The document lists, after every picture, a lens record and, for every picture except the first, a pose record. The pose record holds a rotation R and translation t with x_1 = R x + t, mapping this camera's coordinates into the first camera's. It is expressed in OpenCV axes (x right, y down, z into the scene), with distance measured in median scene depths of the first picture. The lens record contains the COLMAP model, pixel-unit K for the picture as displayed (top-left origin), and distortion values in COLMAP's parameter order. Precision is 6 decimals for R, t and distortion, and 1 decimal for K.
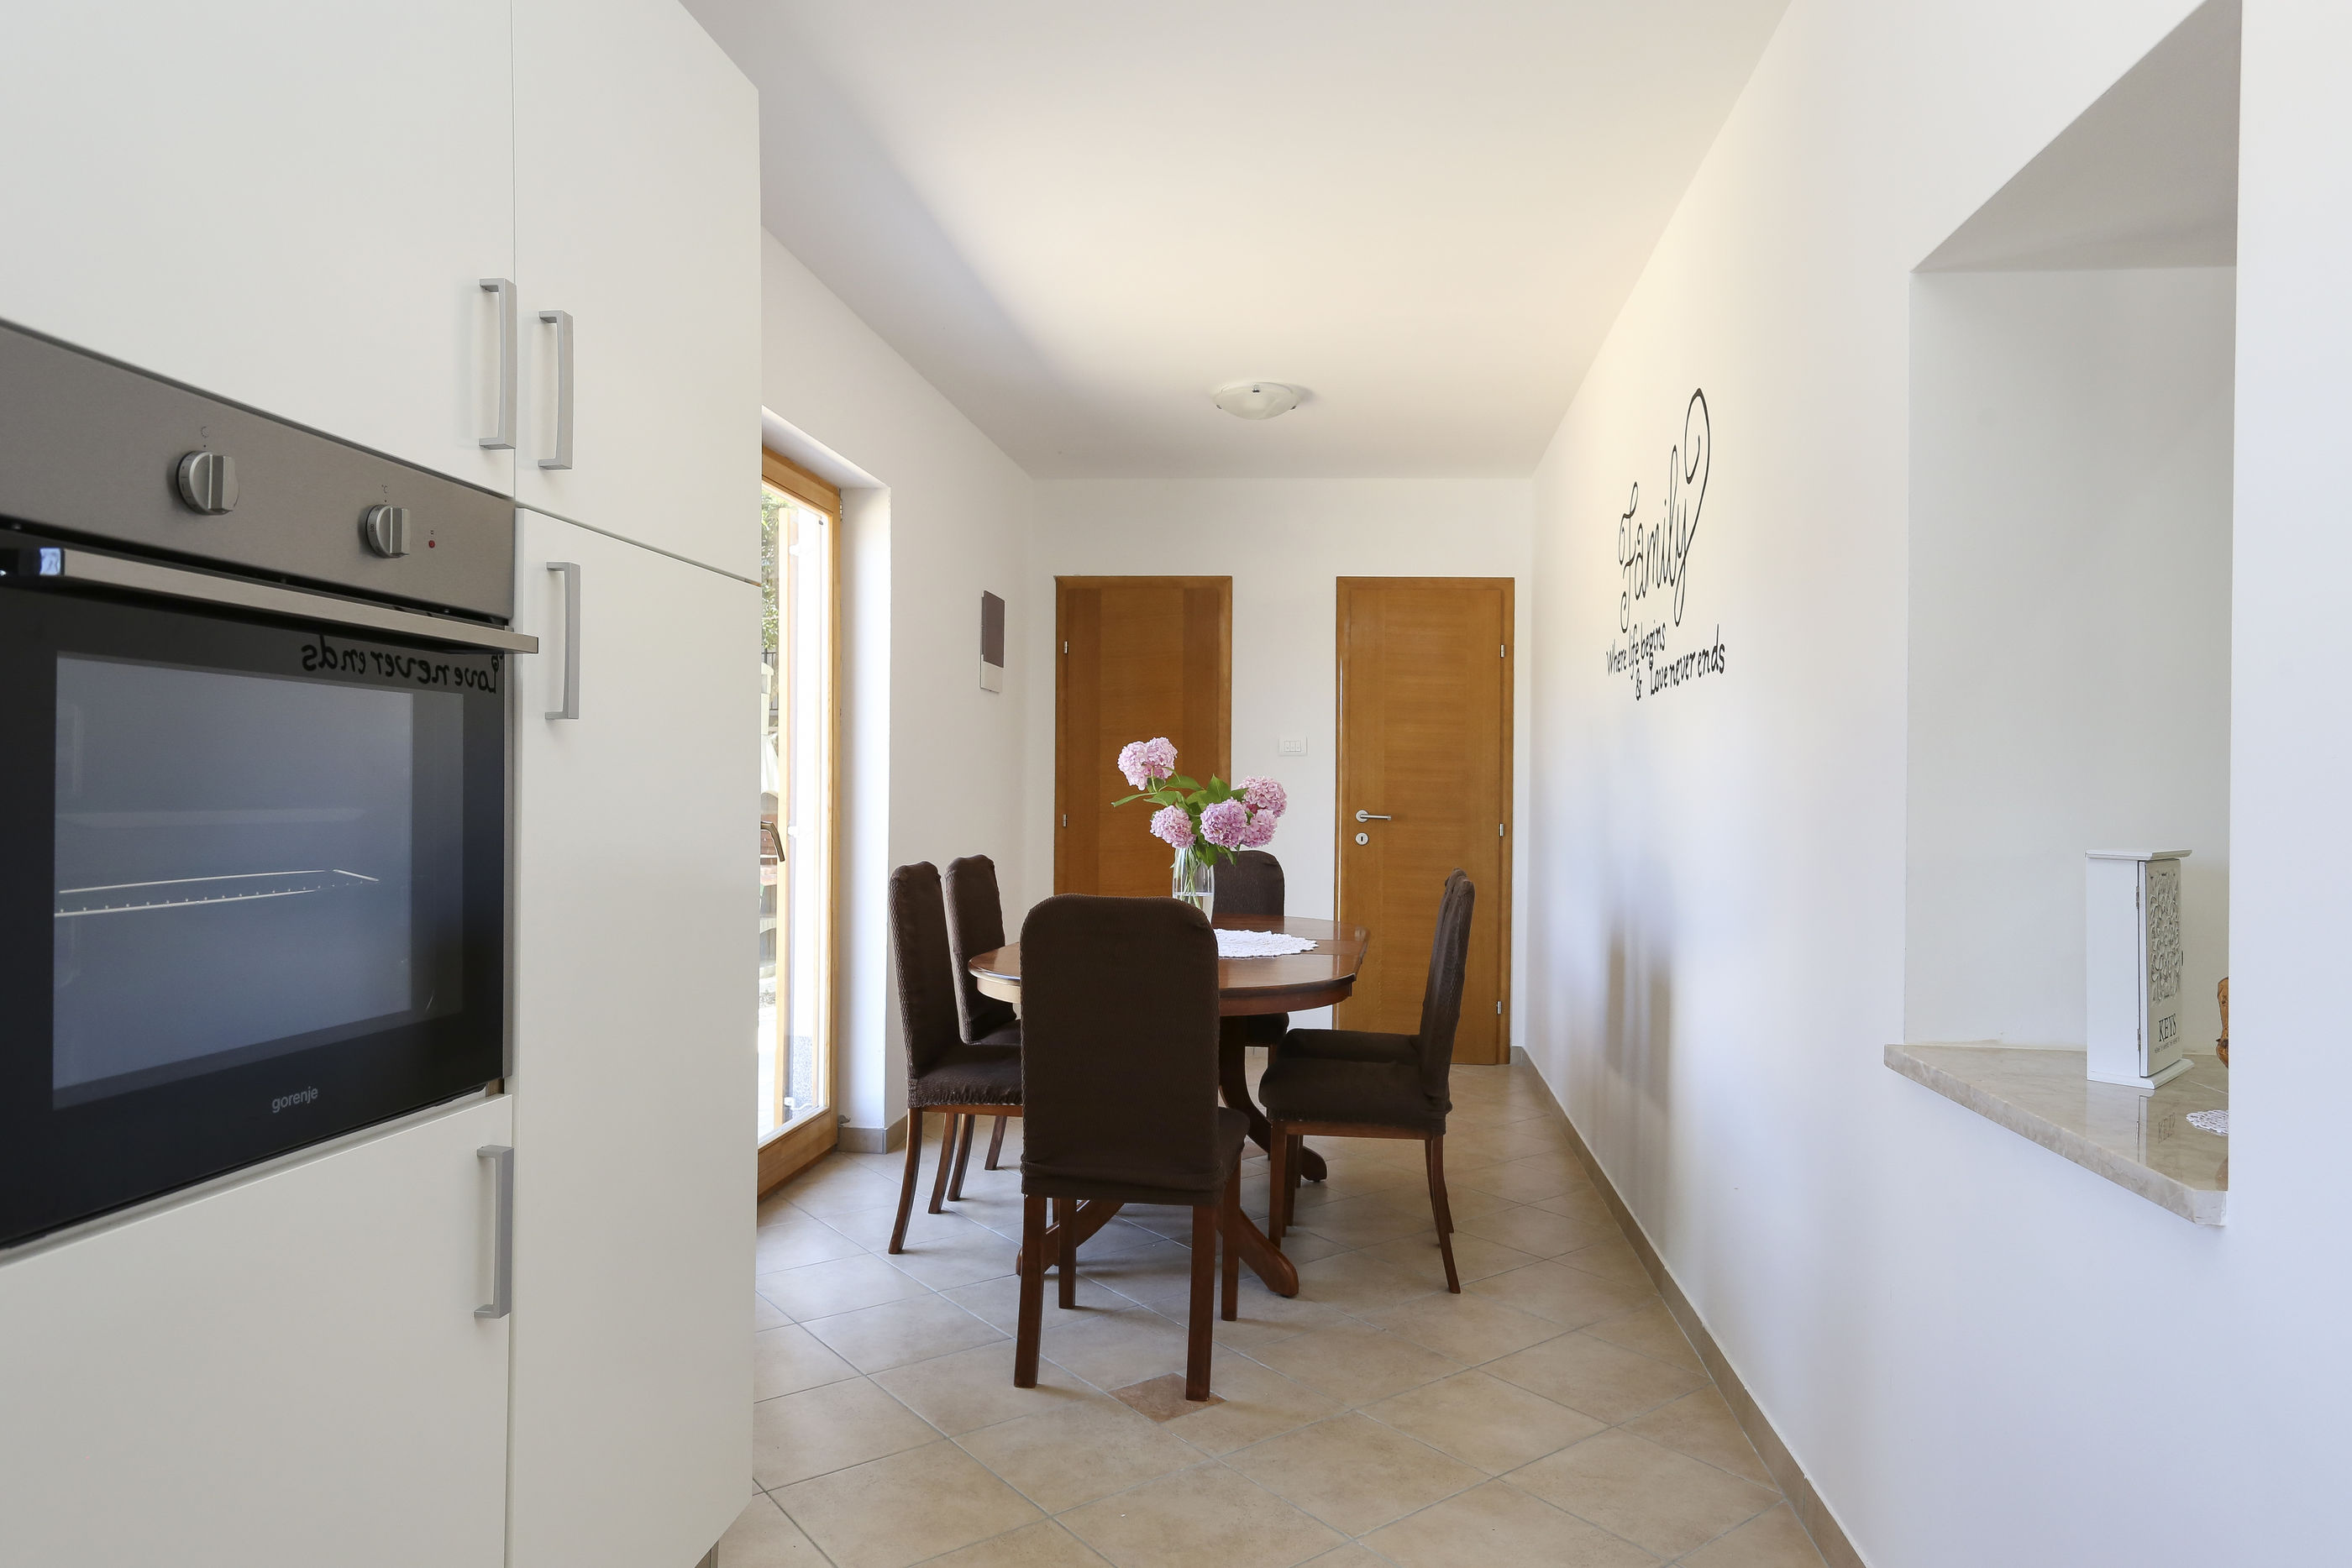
lens RADIAL K [[1471.0, 0, 1184.0], [0, 1471.0, 826.6], [0, 0, 1]] dist [-0.074097, 0.070641]
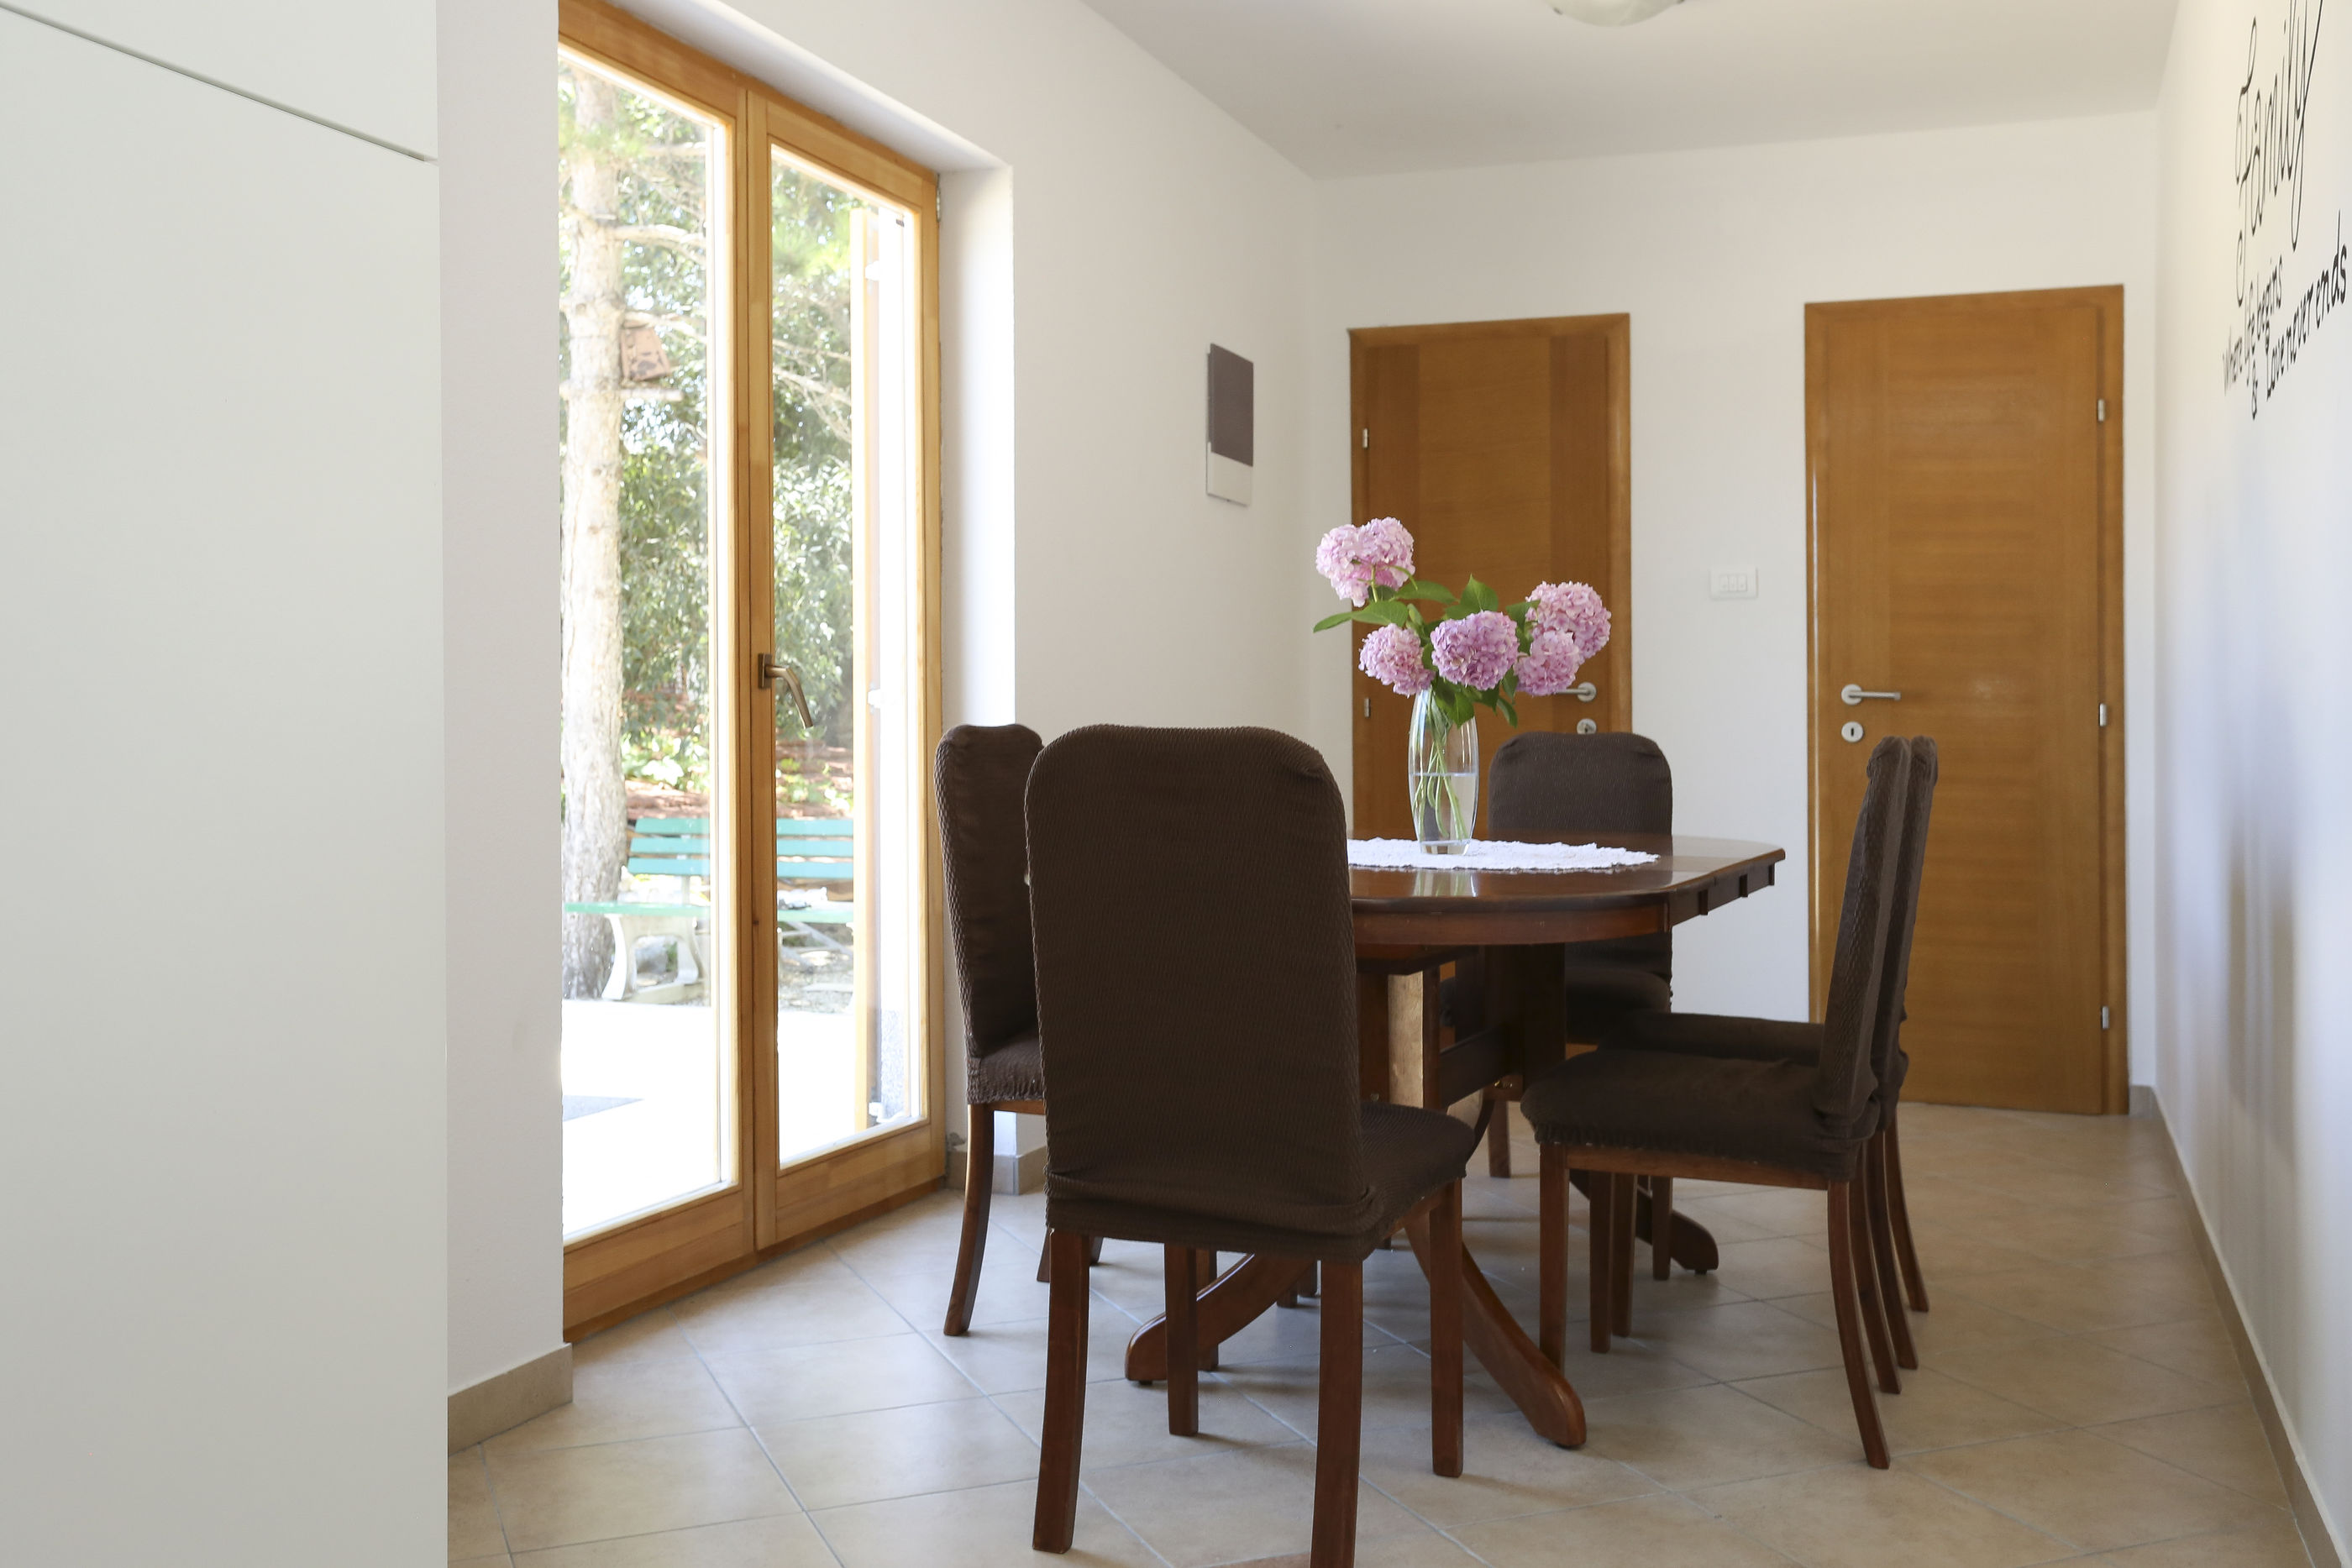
lens RADIAL K [[2126.8, 0, 1176.0], [0, 2126.8, 784.0], [0, 0, 1]] dist [-0.010924, 0.070115]
pose [[0.965367, -0.005222, -0.260844, 0.114762], [0.003836, 0.999976, -0.005823, 0.048441], [0.260868, 0.004620, 0.965363, 0.108462]]
